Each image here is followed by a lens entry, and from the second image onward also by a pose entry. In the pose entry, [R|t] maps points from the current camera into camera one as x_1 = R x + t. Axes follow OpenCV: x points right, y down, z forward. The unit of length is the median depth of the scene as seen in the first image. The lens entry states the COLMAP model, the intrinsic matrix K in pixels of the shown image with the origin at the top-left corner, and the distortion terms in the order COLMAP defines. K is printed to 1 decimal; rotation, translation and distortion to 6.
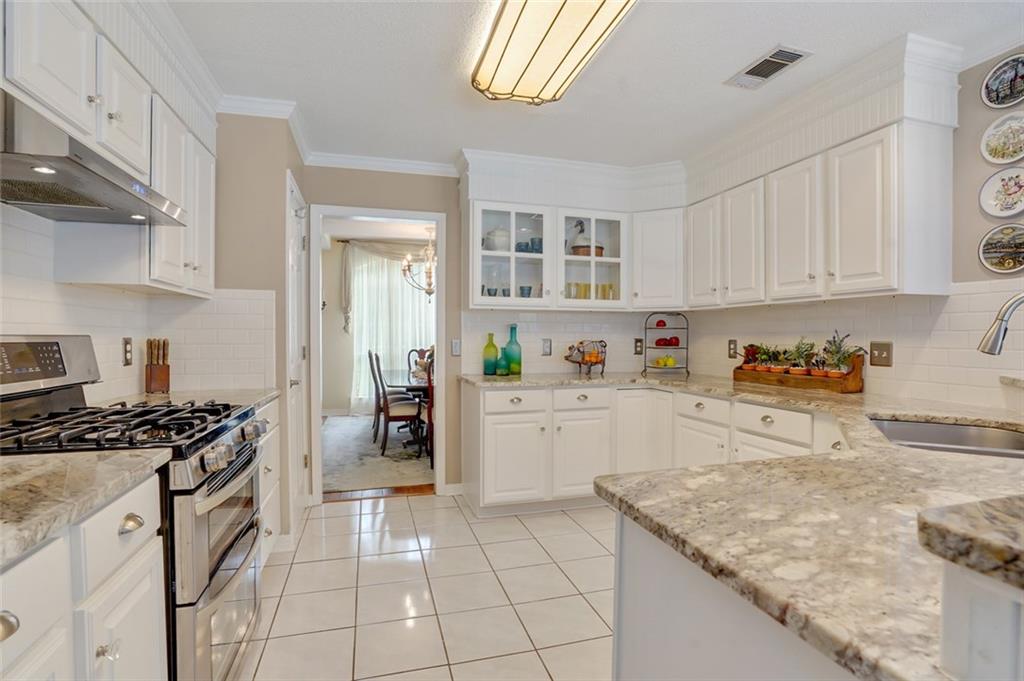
lens RADIAL K [[481.5, 0, 507.8], [0, 481.5, 338.3], [0, 0, 1]] dist [-0.032211, 0.001623]
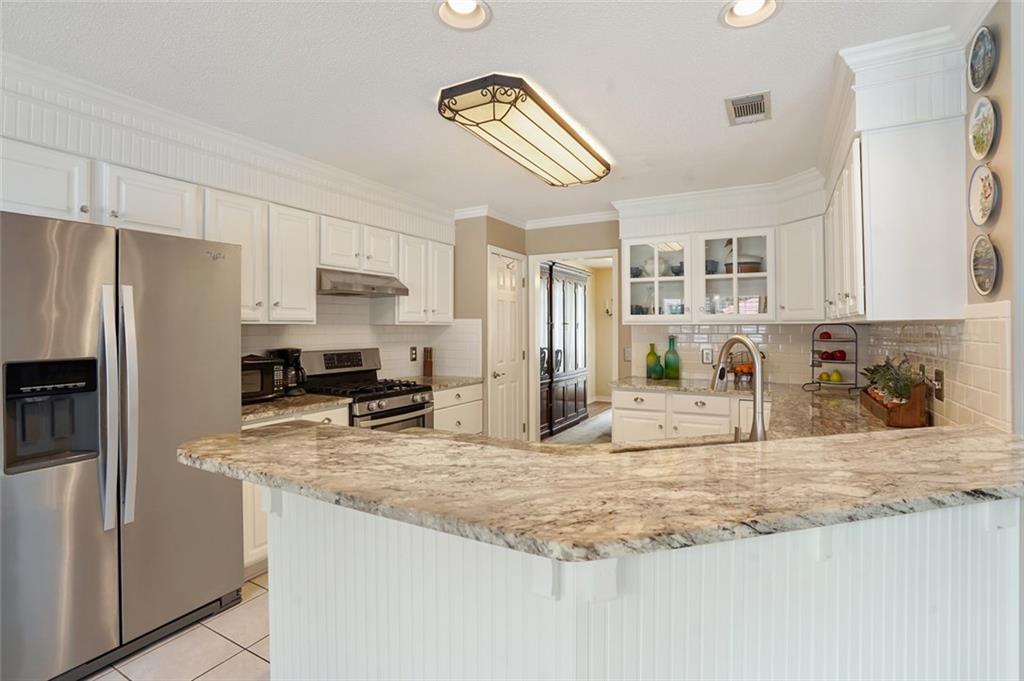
lens RADIAL K [[481.5, 0, 539.8], [0, 481.5, 322.0], [0, 0, 1]] dist [-0.032211, 0.001623]
pose [[0.735421, -0.011888, -0.677506, 0.648843], [-0.001738, 0.999810, -0.019430, -0.046362], [0.677608, 0.015467, 0.735261, -0.080464]]
